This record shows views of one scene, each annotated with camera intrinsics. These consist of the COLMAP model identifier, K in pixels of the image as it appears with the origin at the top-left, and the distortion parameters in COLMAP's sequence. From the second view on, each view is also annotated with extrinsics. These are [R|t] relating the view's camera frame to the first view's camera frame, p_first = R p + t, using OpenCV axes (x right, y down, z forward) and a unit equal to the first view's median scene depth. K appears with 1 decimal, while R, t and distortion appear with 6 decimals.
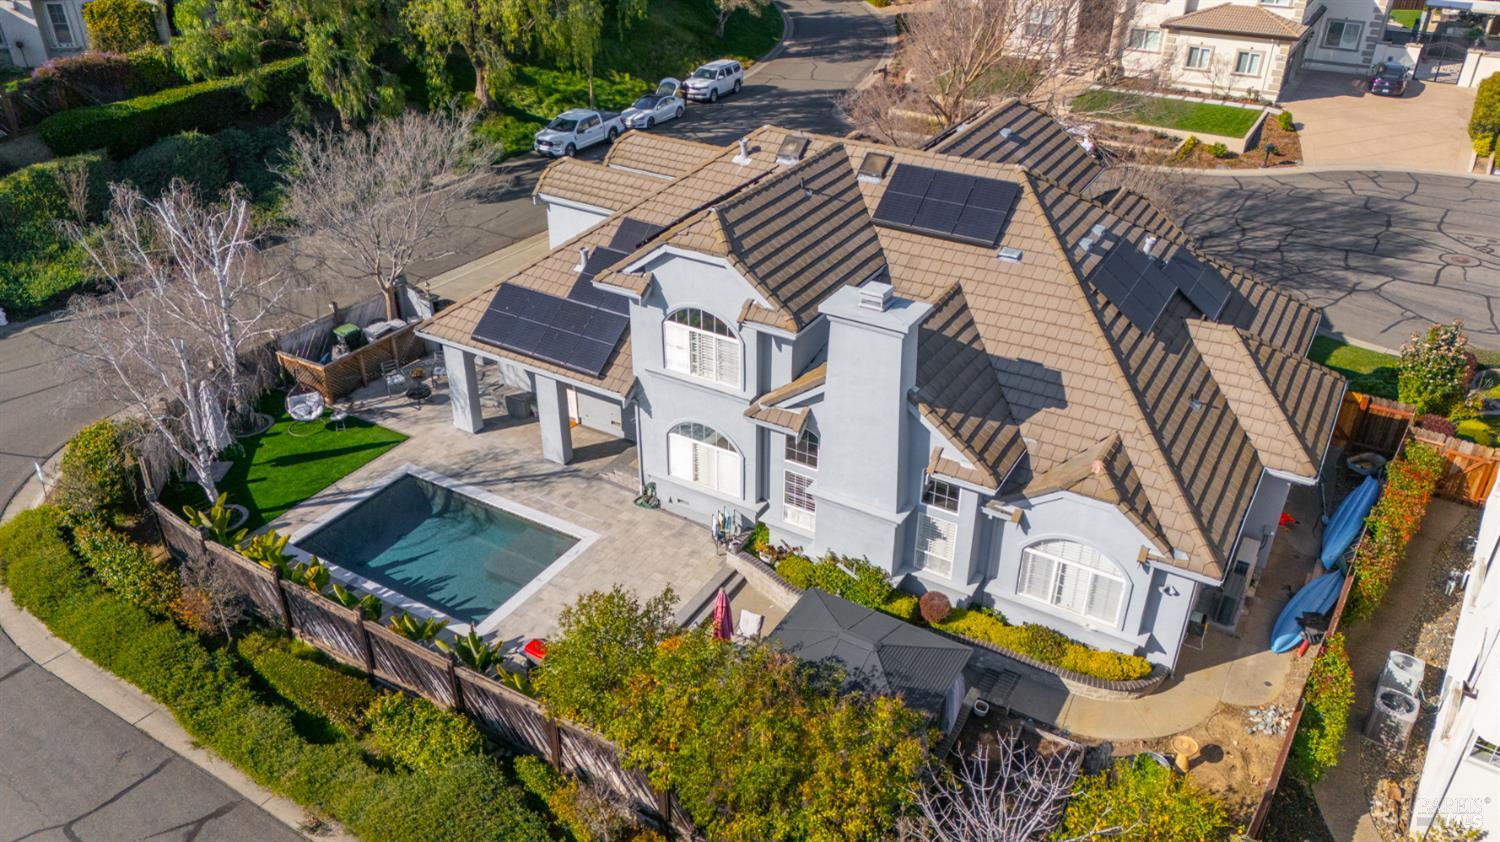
lens RADIAL K [[1095.4, 0, 747.5], [0, 1095.4, 430.7], [0, 0, 1]] dist [0.077251, -0.074150]
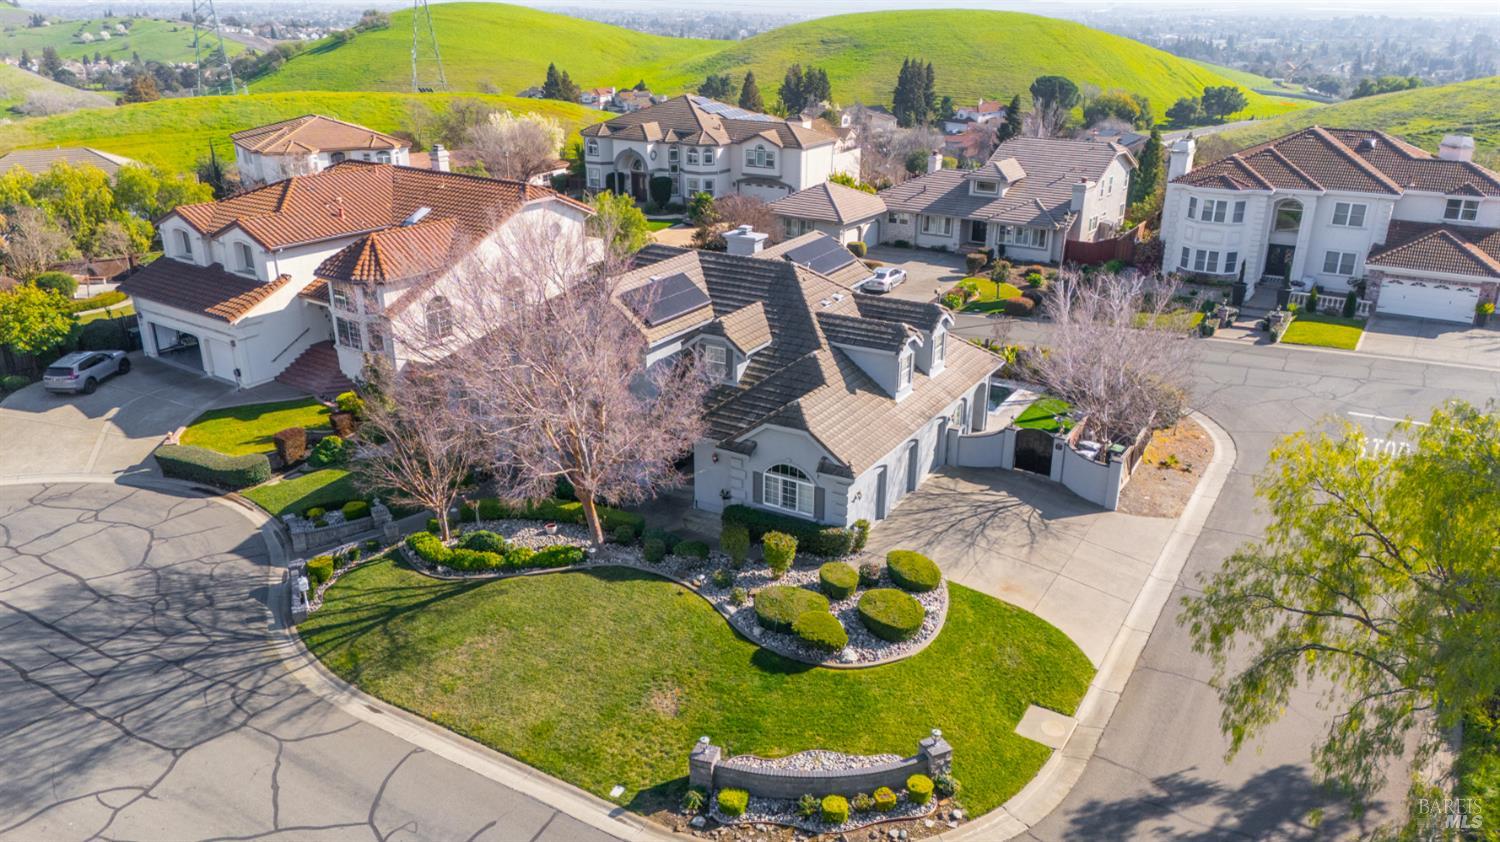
lens RADIAL K [[1095.4, 0, 747.5], [0, 1095.4, 430.7], [0, 0, 1]] dist [0.077251, -0.074150]
pose [[-0.999973, -0.005849, 0.004555, 0.049566], [0.000055, 0.608609, 0.793470, -0.914175], [-0.007413, 0.793449, -0.608592, 1.442355]]
